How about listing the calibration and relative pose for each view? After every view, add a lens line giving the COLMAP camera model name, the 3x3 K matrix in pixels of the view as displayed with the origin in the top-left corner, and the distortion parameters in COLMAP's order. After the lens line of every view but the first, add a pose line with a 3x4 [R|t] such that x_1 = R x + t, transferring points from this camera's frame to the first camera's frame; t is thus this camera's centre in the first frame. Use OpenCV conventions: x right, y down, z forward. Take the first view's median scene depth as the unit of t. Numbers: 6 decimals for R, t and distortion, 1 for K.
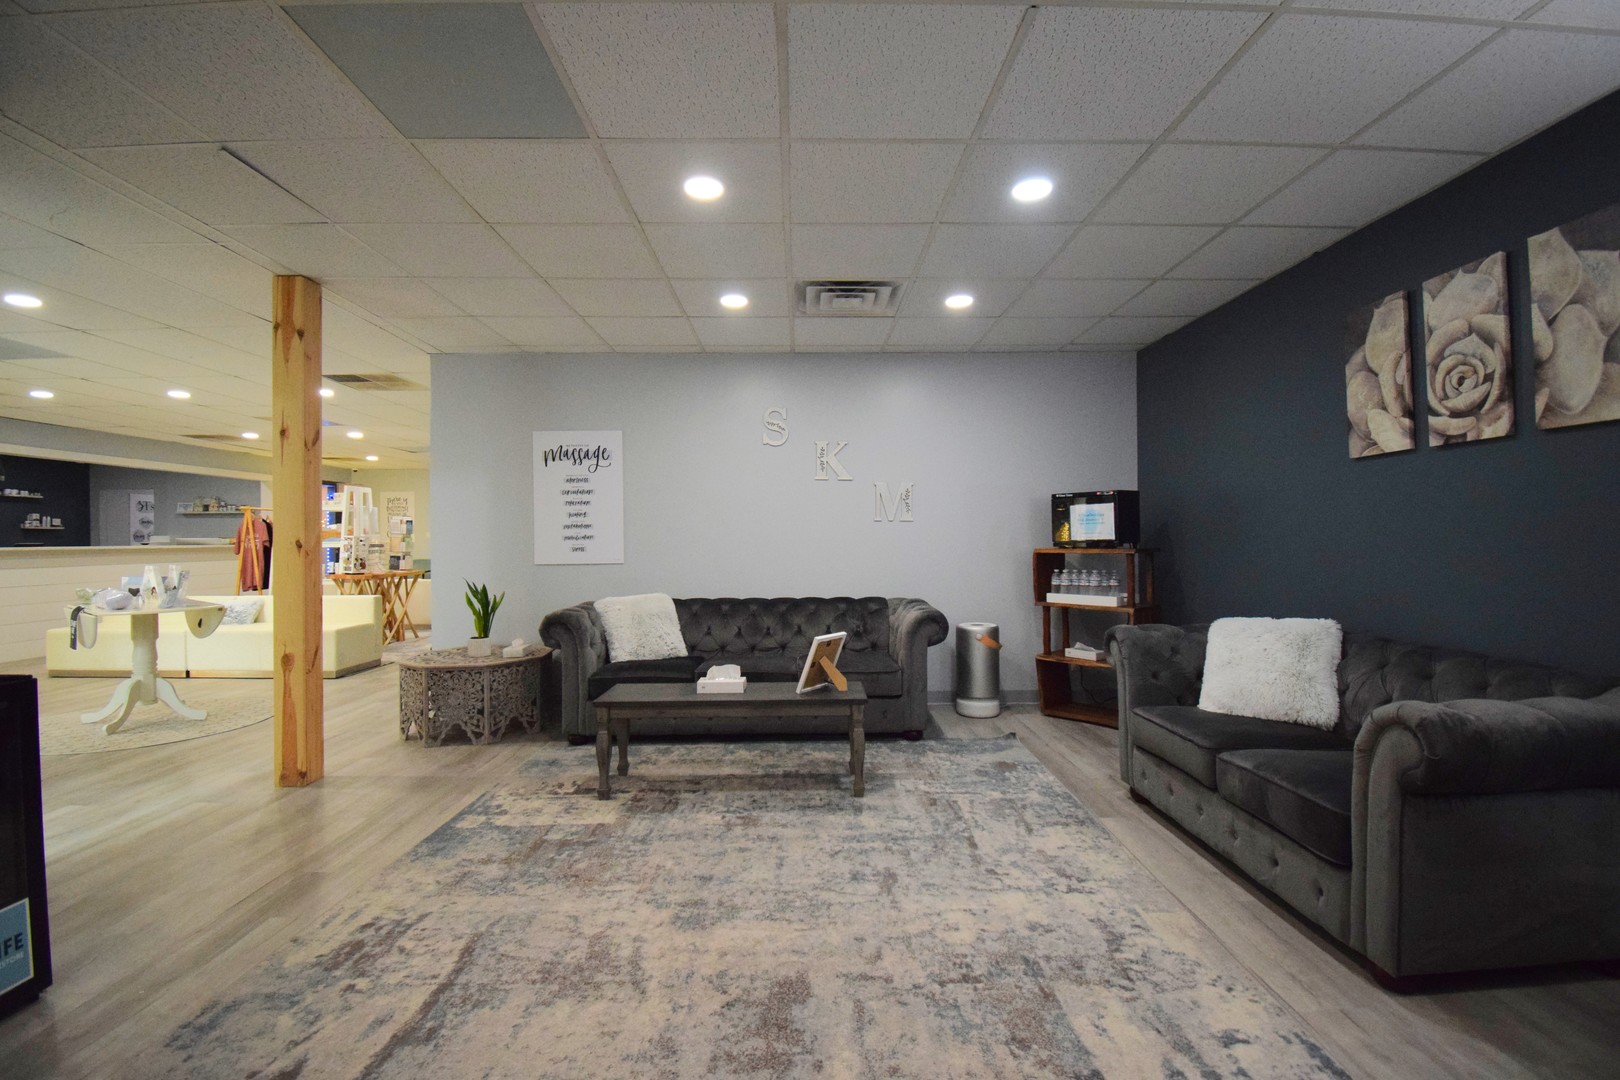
lens RADIAL K [[725.7, 0, 806.9], [0, 725.7, 535.6], [0, 0, 1]] dist [-0.003392, -0.002752]
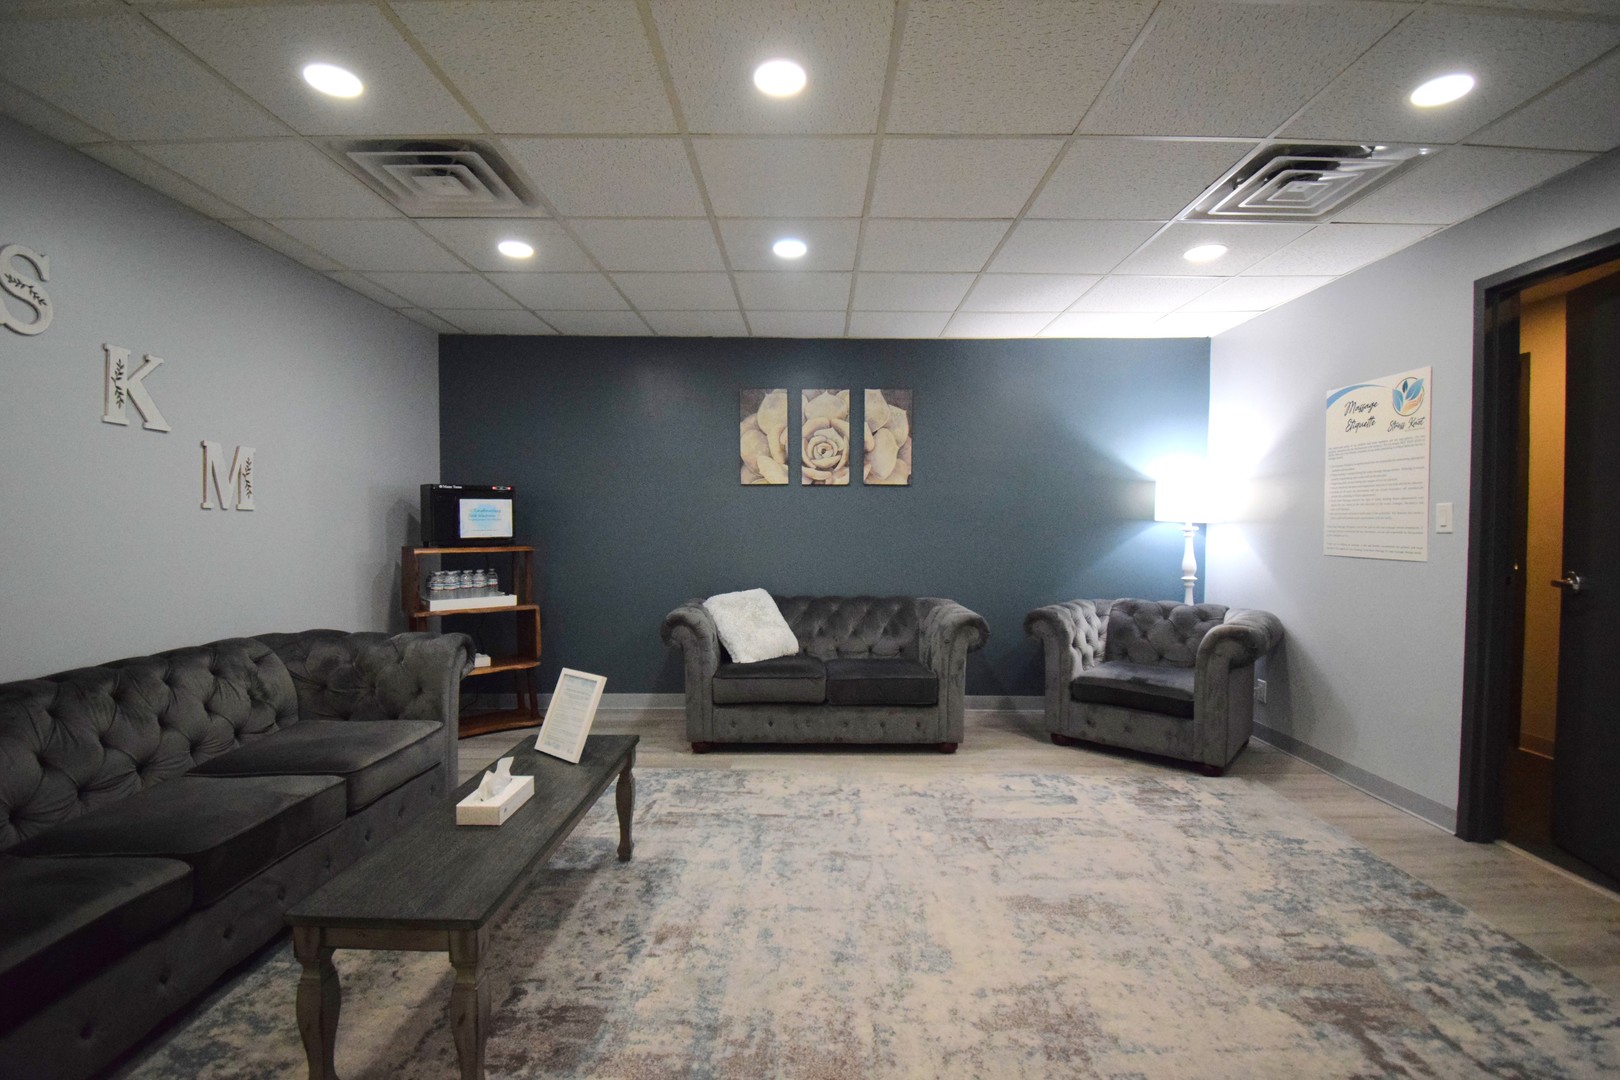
lens RADIAL K [[725.7, 0, 809.7], [0, 725.7, 543.8], [0, 0, 1]] dist [-0.003392, -0.002752]
pose [[0.003034, -0.023979, 0.999708, -0.896465], [-0.009081, 0.999671, 0.024006, -0.020357], [-0.999954, -0.009151, 0.002815, 0.968278]]
